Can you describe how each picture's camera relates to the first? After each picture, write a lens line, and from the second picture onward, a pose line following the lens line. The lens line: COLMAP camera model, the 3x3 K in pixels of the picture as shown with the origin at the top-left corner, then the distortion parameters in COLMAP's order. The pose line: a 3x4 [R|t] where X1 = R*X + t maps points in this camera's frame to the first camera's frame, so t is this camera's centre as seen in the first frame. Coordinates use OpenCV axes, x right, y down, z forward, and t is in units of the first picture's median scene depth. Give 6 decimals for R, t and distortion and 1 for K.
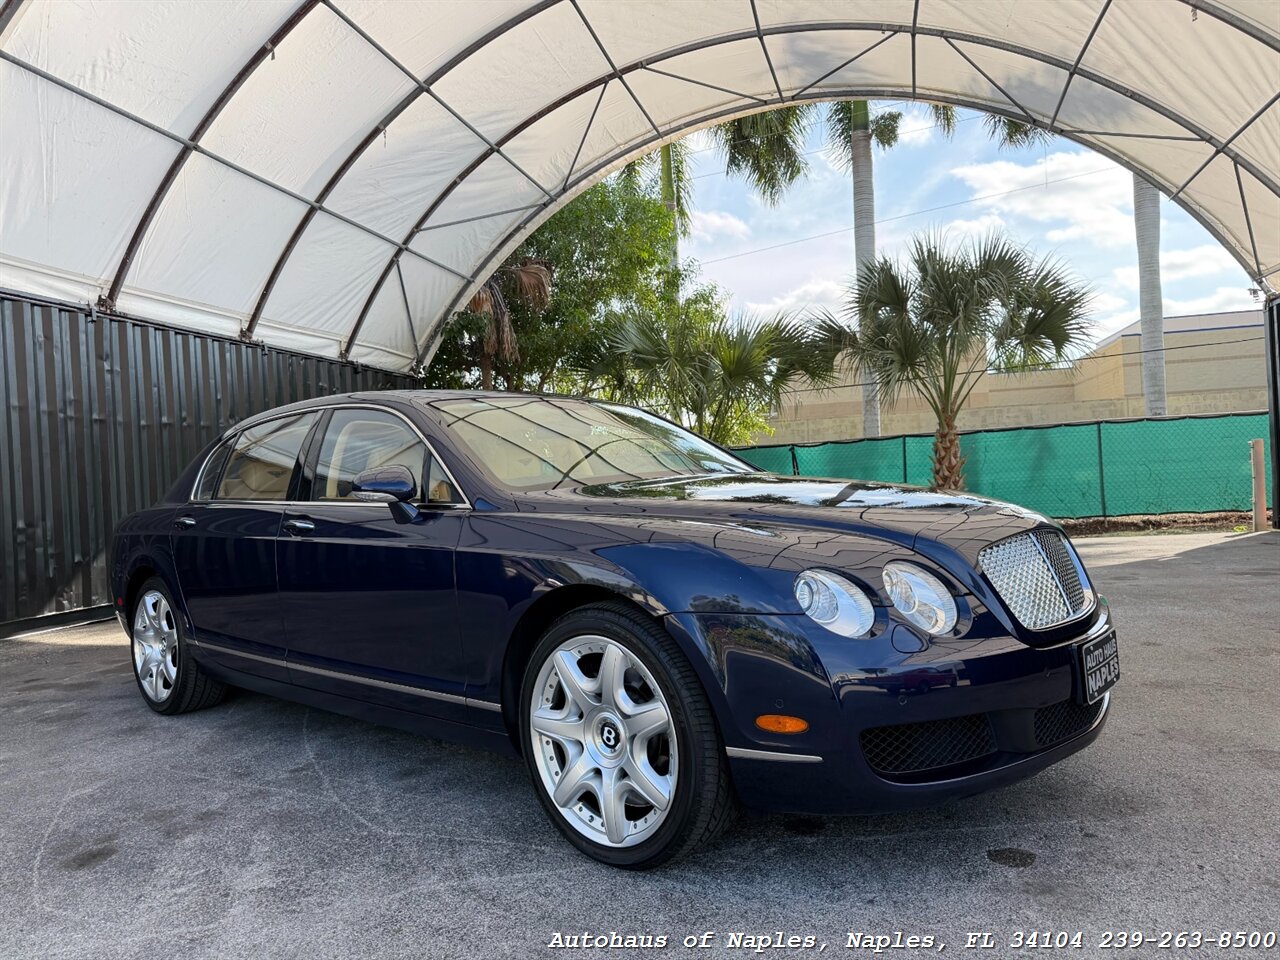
lens RADIAL K [[935.1, 0, 637.1], [0, 935.1, 506.2], [0, 0, 1]] dist [0.008861, -0.009771]
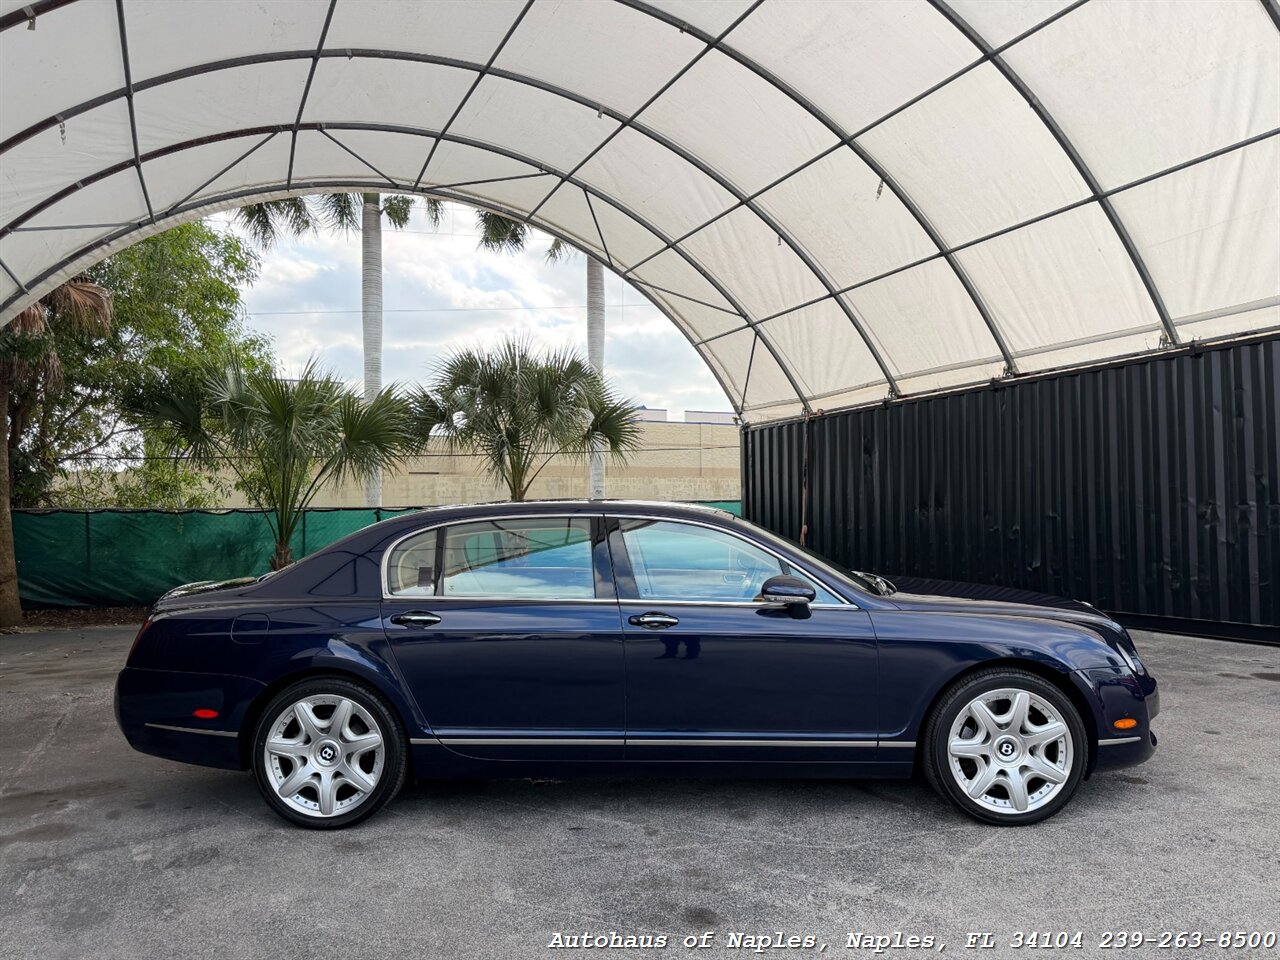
lens RADIAL K [[941.1, 0, 639.1], [0, 941.1, 519.3], [0, 0, 1]] dist [0.008869, 0.001537]
pose [[0.741577, 0.034238, 0.669994, -0.419405], [-0.012172, 0.999219, -0.037589, -0.023806], [-0.670758, 0.019720, 0.741415, 0.045152]]
